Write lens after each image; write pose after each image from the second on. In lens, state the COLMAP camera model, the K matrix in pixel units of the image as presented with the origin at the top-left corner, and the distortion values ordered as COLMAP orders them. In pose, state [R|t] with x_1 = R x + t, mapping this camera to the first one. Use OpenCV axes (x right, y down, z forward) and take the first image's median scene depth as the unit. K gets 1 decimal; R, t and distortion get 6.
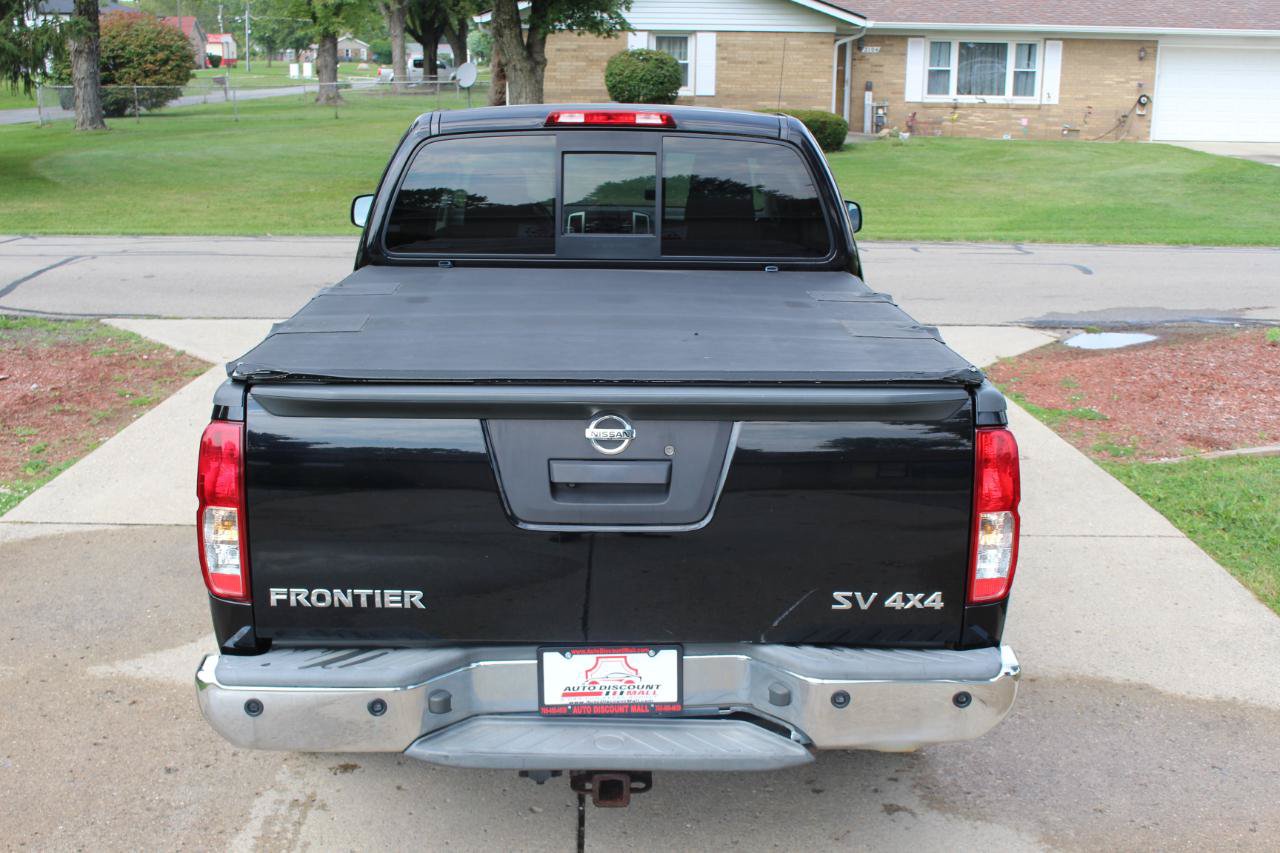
lens RADIAL K [[1478.1, 0, 637.8], [0, 1478.1, 421.9], [0, 0, 1]] dist [-0.105001, 0.111043]
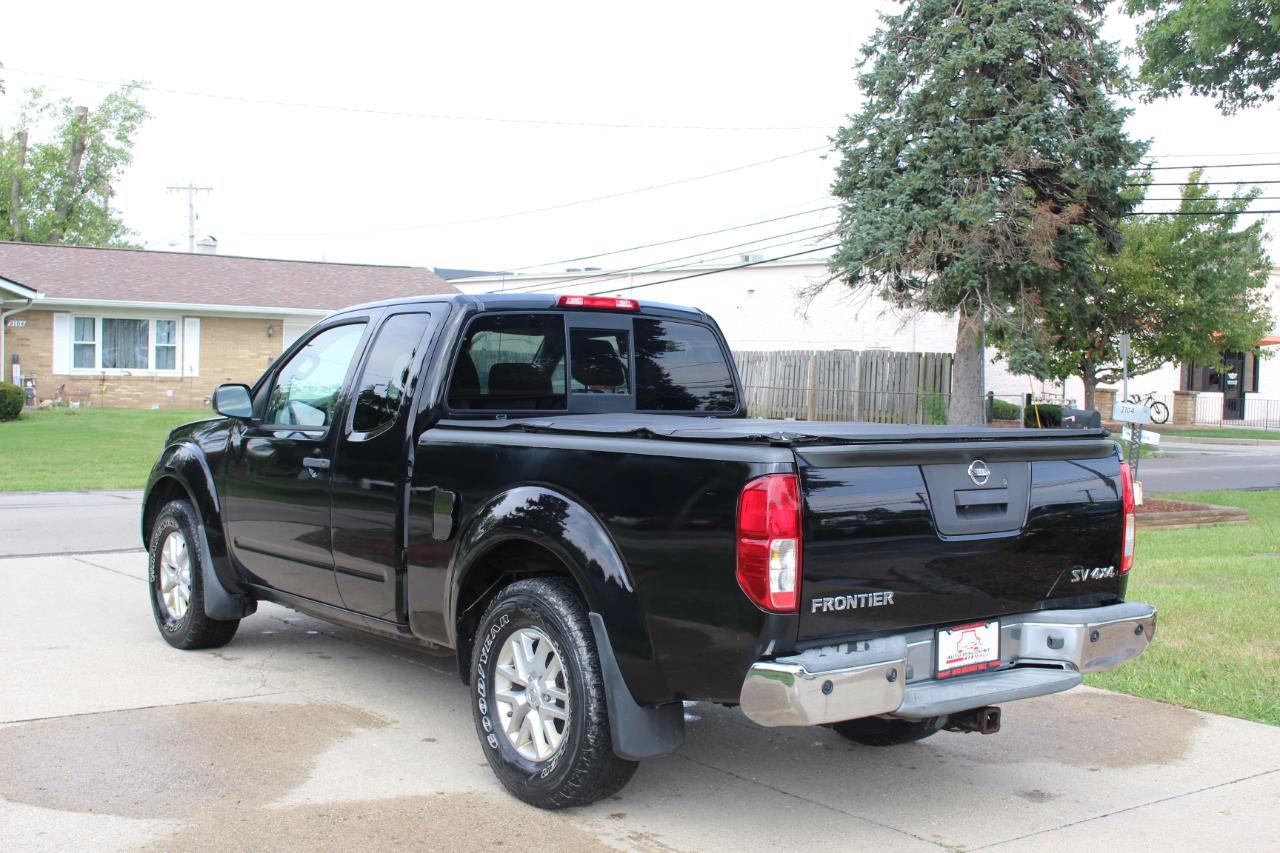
lens RADIAL K [[1423.4, 0, 640.0], [0, 1423.4, 426.5], [0, 0, 1]] dist [-0.139969, 0.174107]
pose [[0.813444, -0.013623, 0.581484, -0.595612], [0.119870, 0.982191, -0.144678, 0.067518], [-0.569158, 0.187390, 0.800590, 0.018483]]
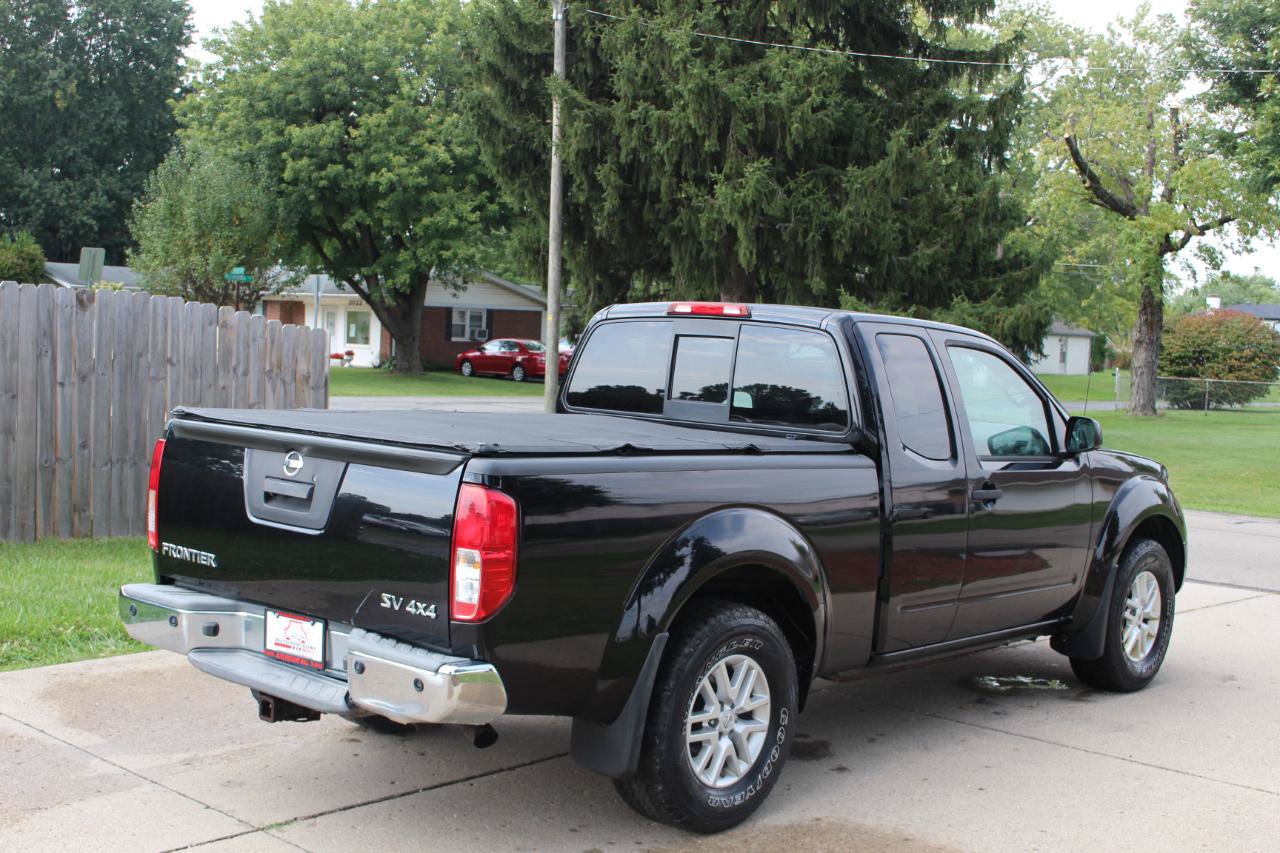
lens RADIAL K [[1478.1, 0, 637.8], [0, 1478.1, 421.9], [0, 0, 1]] dist [-0.105001, 0.111043]
pose [[0.744626, 0.058420, -0.664921, 0.654460], [-0.189571, 0.973652, -0.126749, 0.047355], [0.639997, 0.220431, 0.736081, 0.054531]]
